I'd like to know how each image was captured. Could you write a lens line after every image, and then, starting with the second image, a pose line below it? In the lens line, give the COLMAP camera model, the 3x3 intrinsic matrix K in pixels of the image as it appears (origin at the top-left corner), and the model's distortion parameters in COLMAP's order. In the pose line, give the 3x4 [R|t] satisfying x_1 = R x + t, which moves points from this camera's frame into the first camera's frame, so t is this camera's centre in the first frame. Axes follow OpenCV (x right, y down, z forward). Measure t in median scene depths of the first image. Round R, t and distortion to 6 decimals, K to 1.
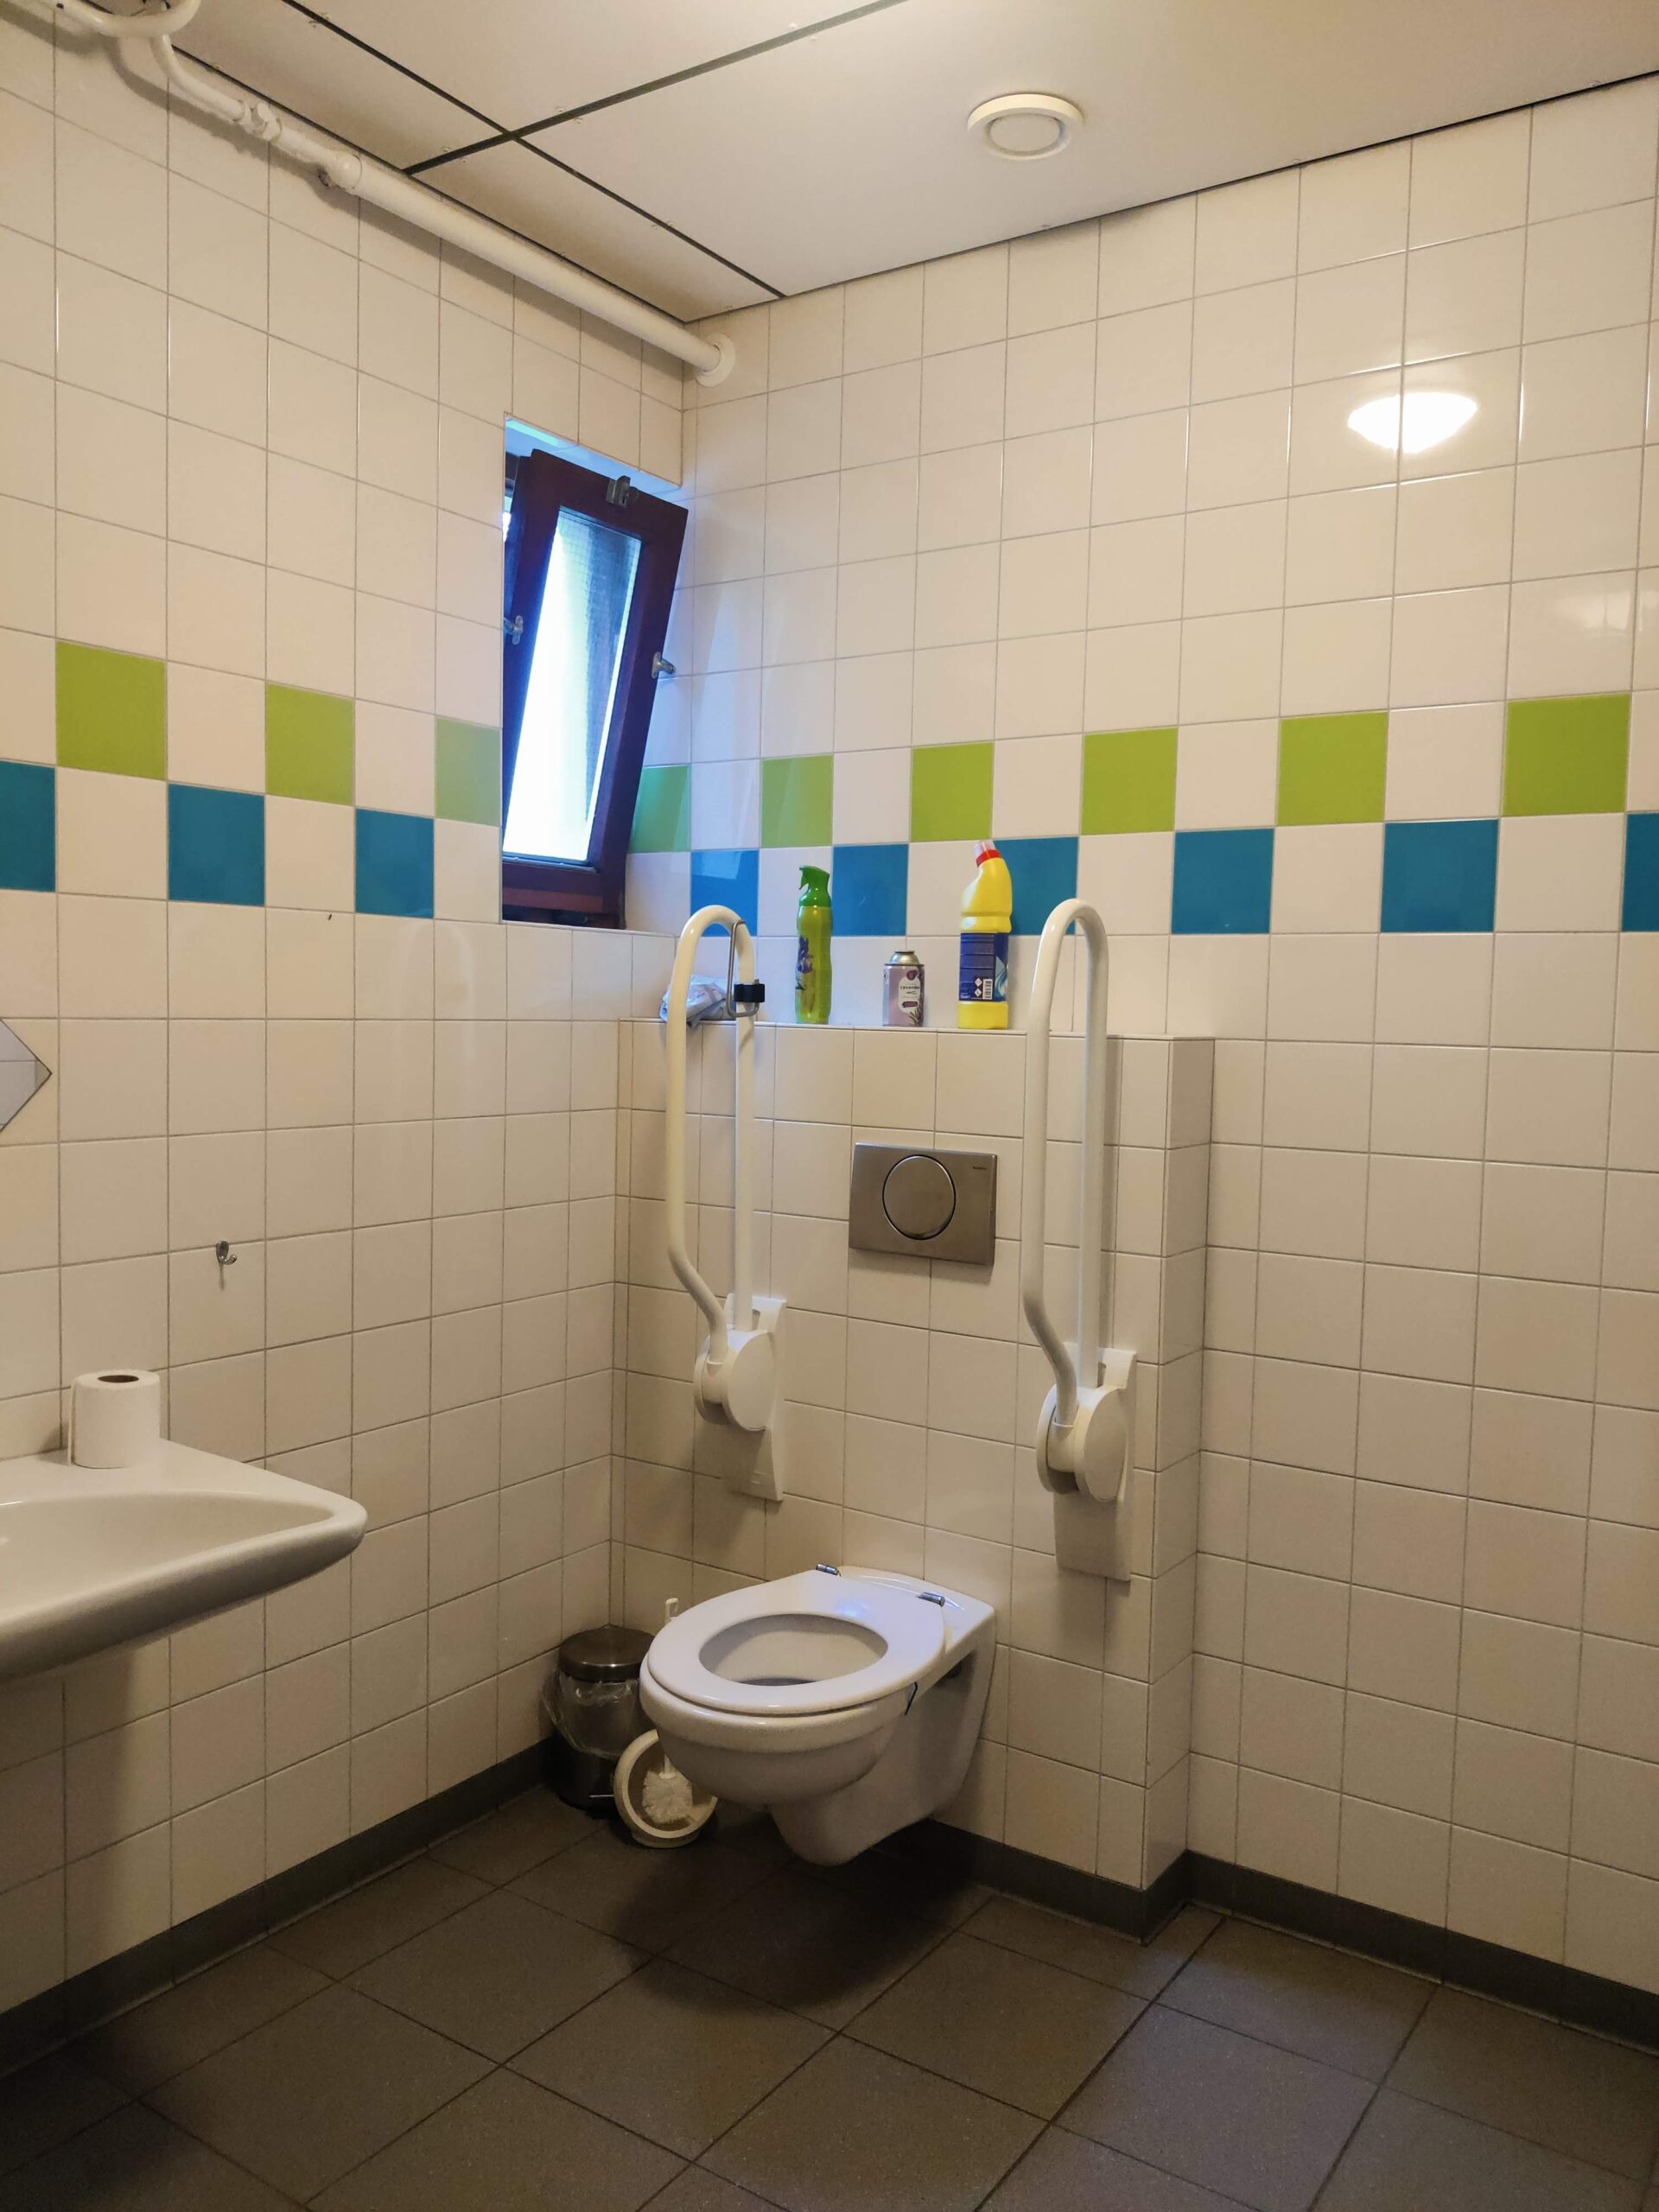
lens RADIAL K [[1774.5, 0, 829.5], [0, 1774.5, 1106.0], [0, 0, 1]] dist [-0.028400, -0.001058]
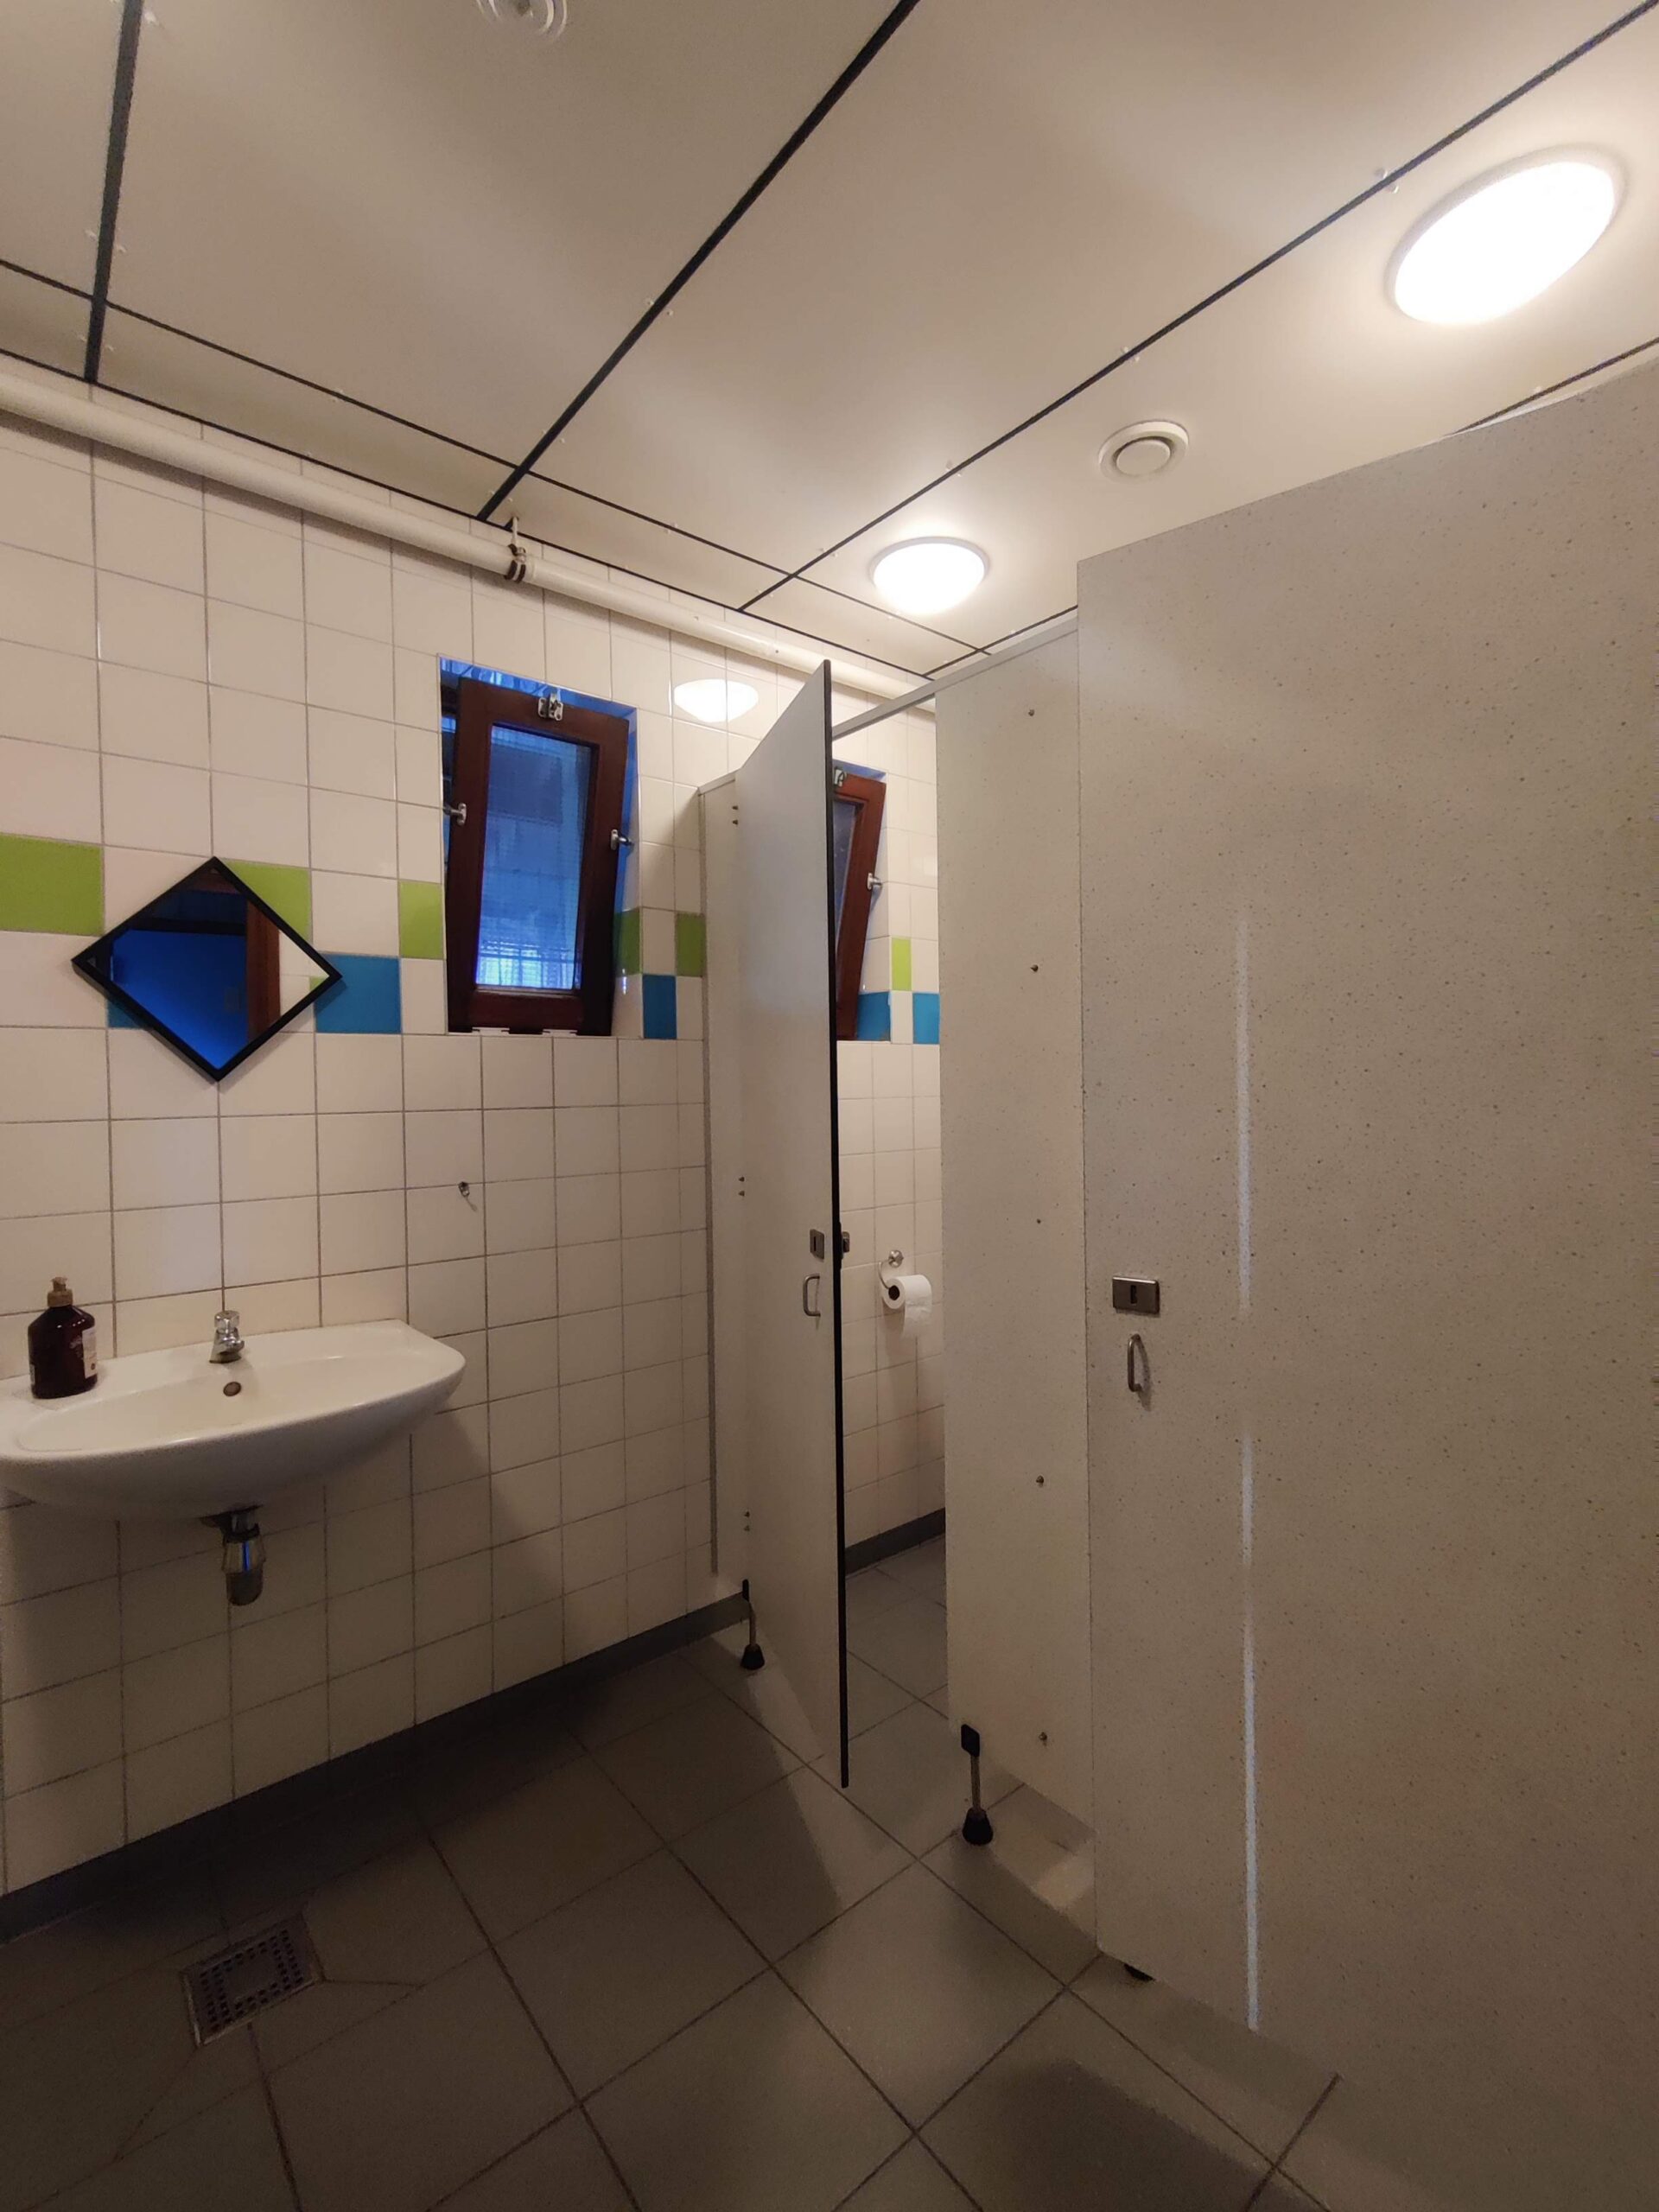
lens RADIAL K [[994.4, 0, 822.6], [0, 994.4, 1100.1], [0, 0, 1]] dist [0.009577, 0.000003]
pose [[0.962970, -0.030655, -0.267861, 0.233268], [0.017626, 0.998548, -0.050911, -0.011458], [0.269033, 0.044304, 0.962111, 0.312365]]
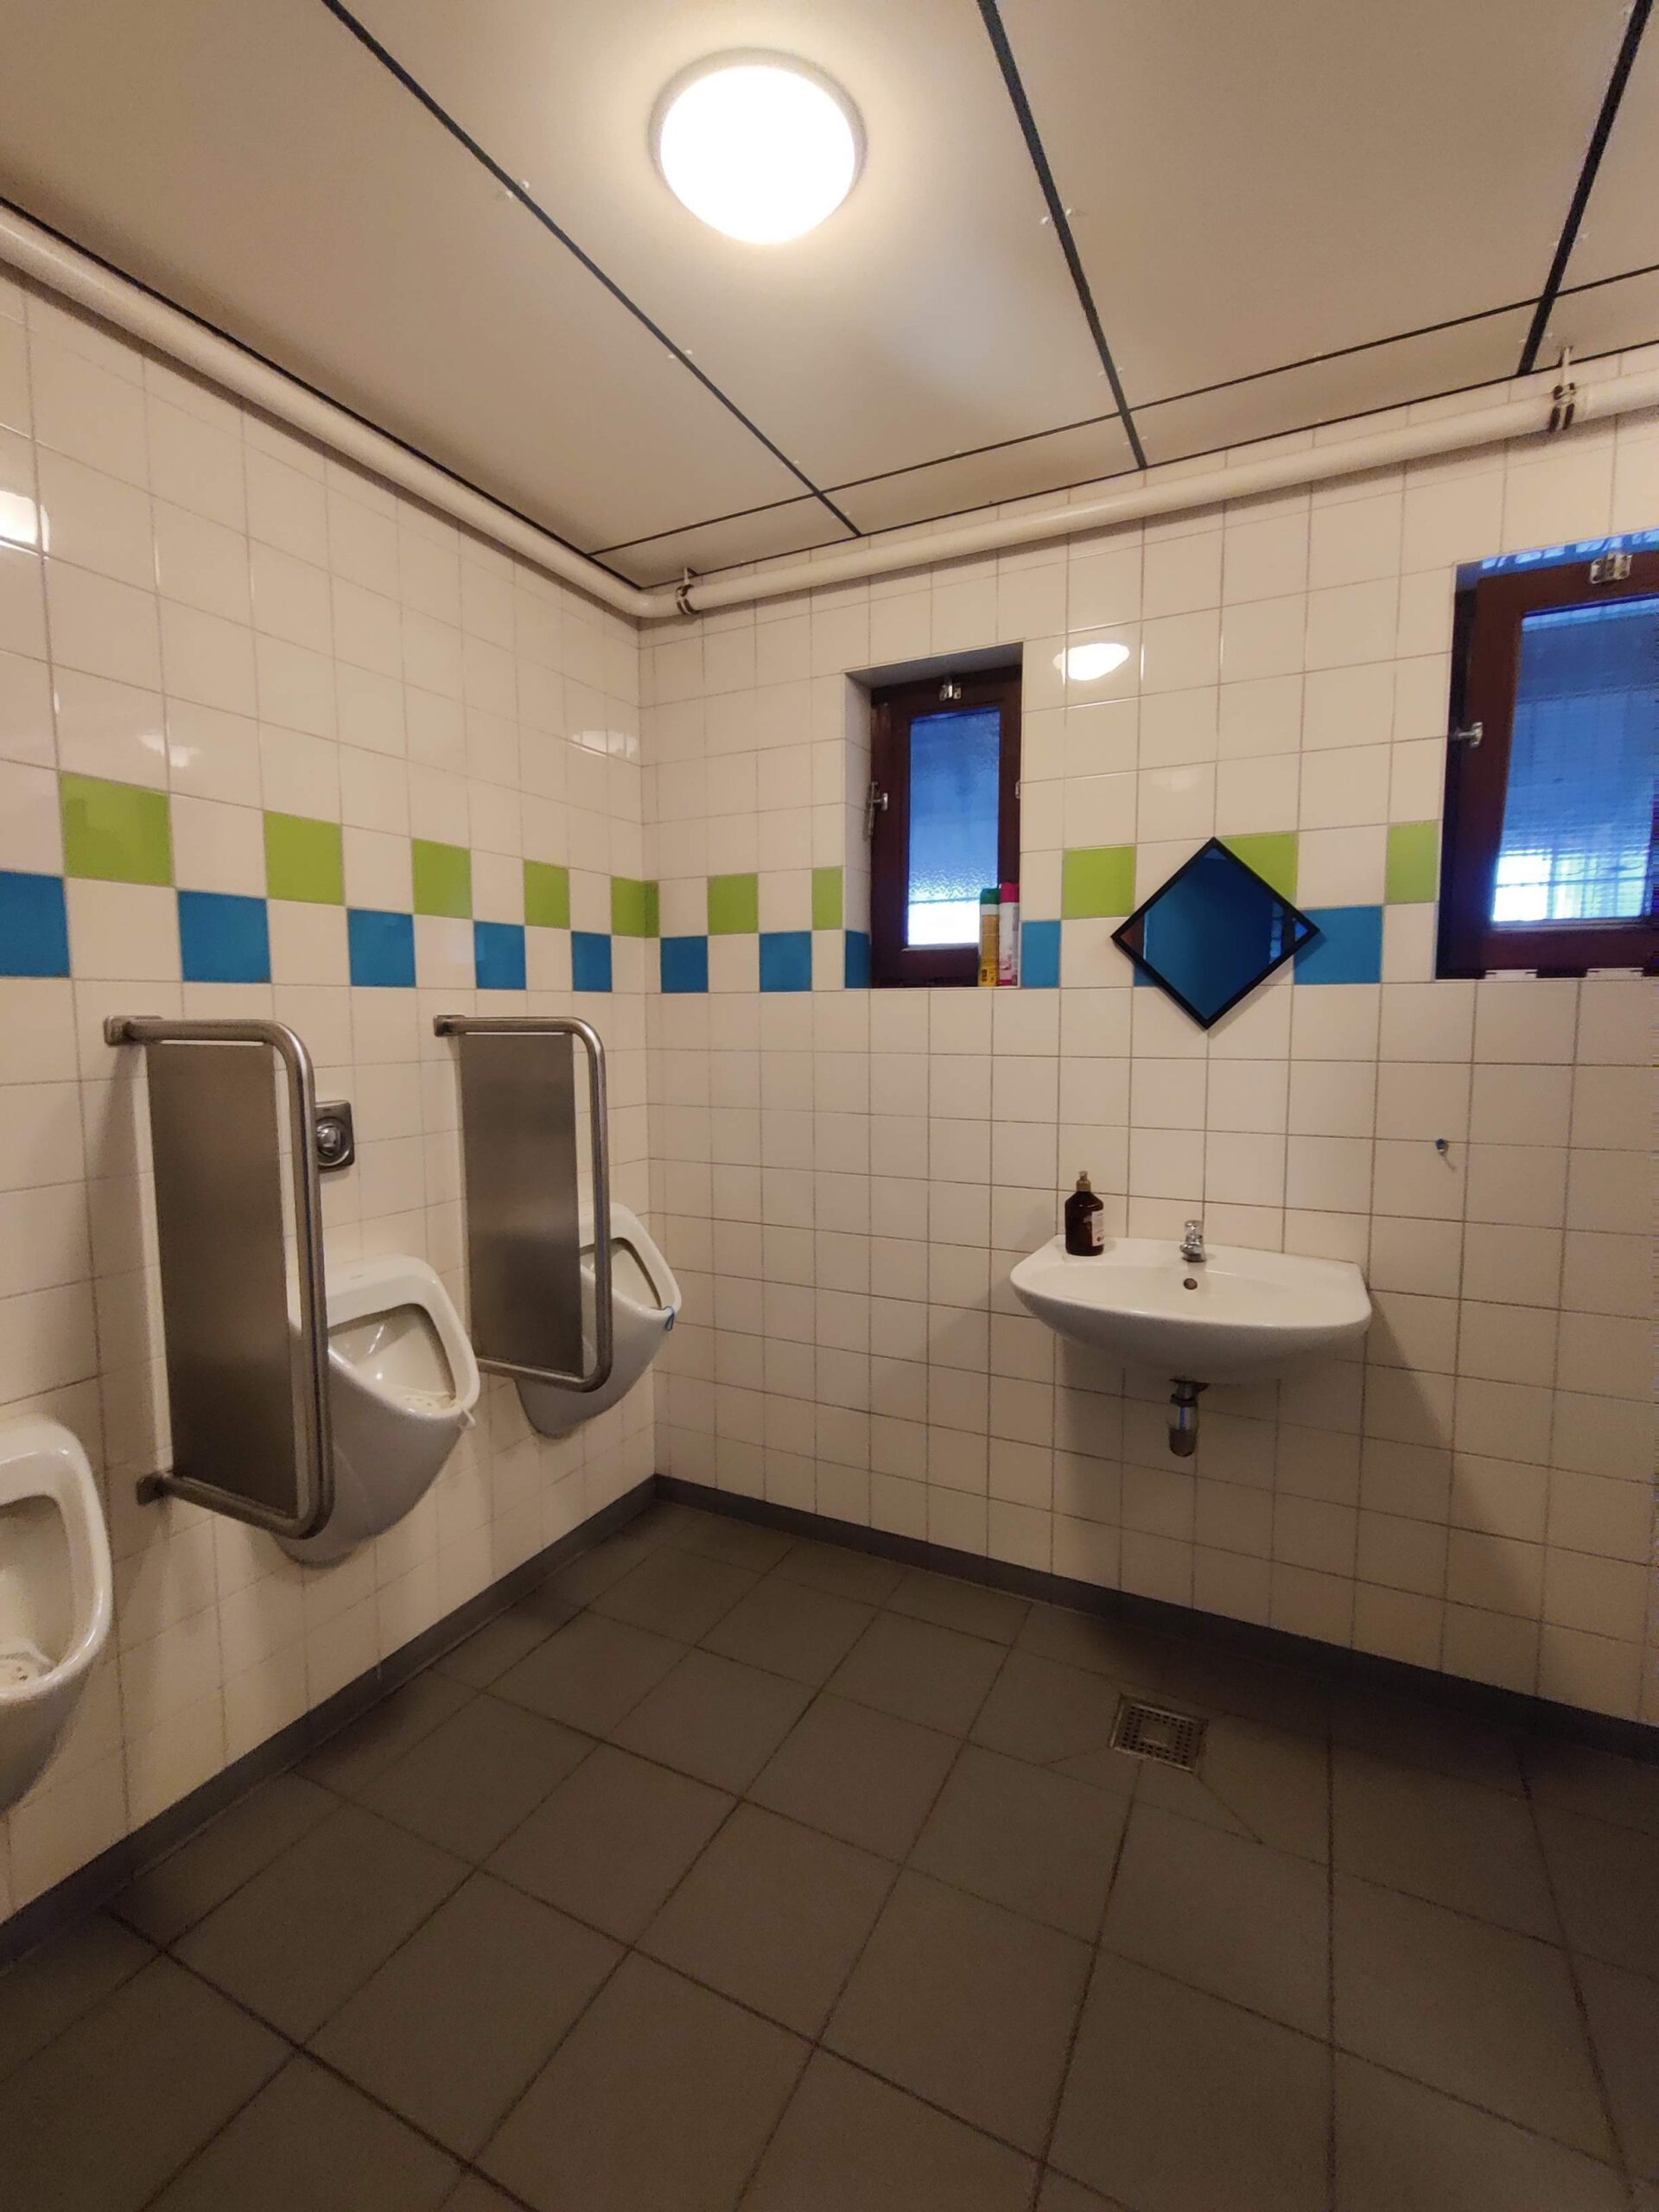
lens RADIAL K [[994.4, 0, 822.6], [0, 994.4, 1100.1], [0, 0, 1]] dist [0.009577, 0.000003]
pose [[0.144004, 0.070838, -0.987038, 0.376173], [-0.053202, 0.996546, 0.063759, -0.037503], [0.988146, 0.043331, 0.147276, 0.408735]]
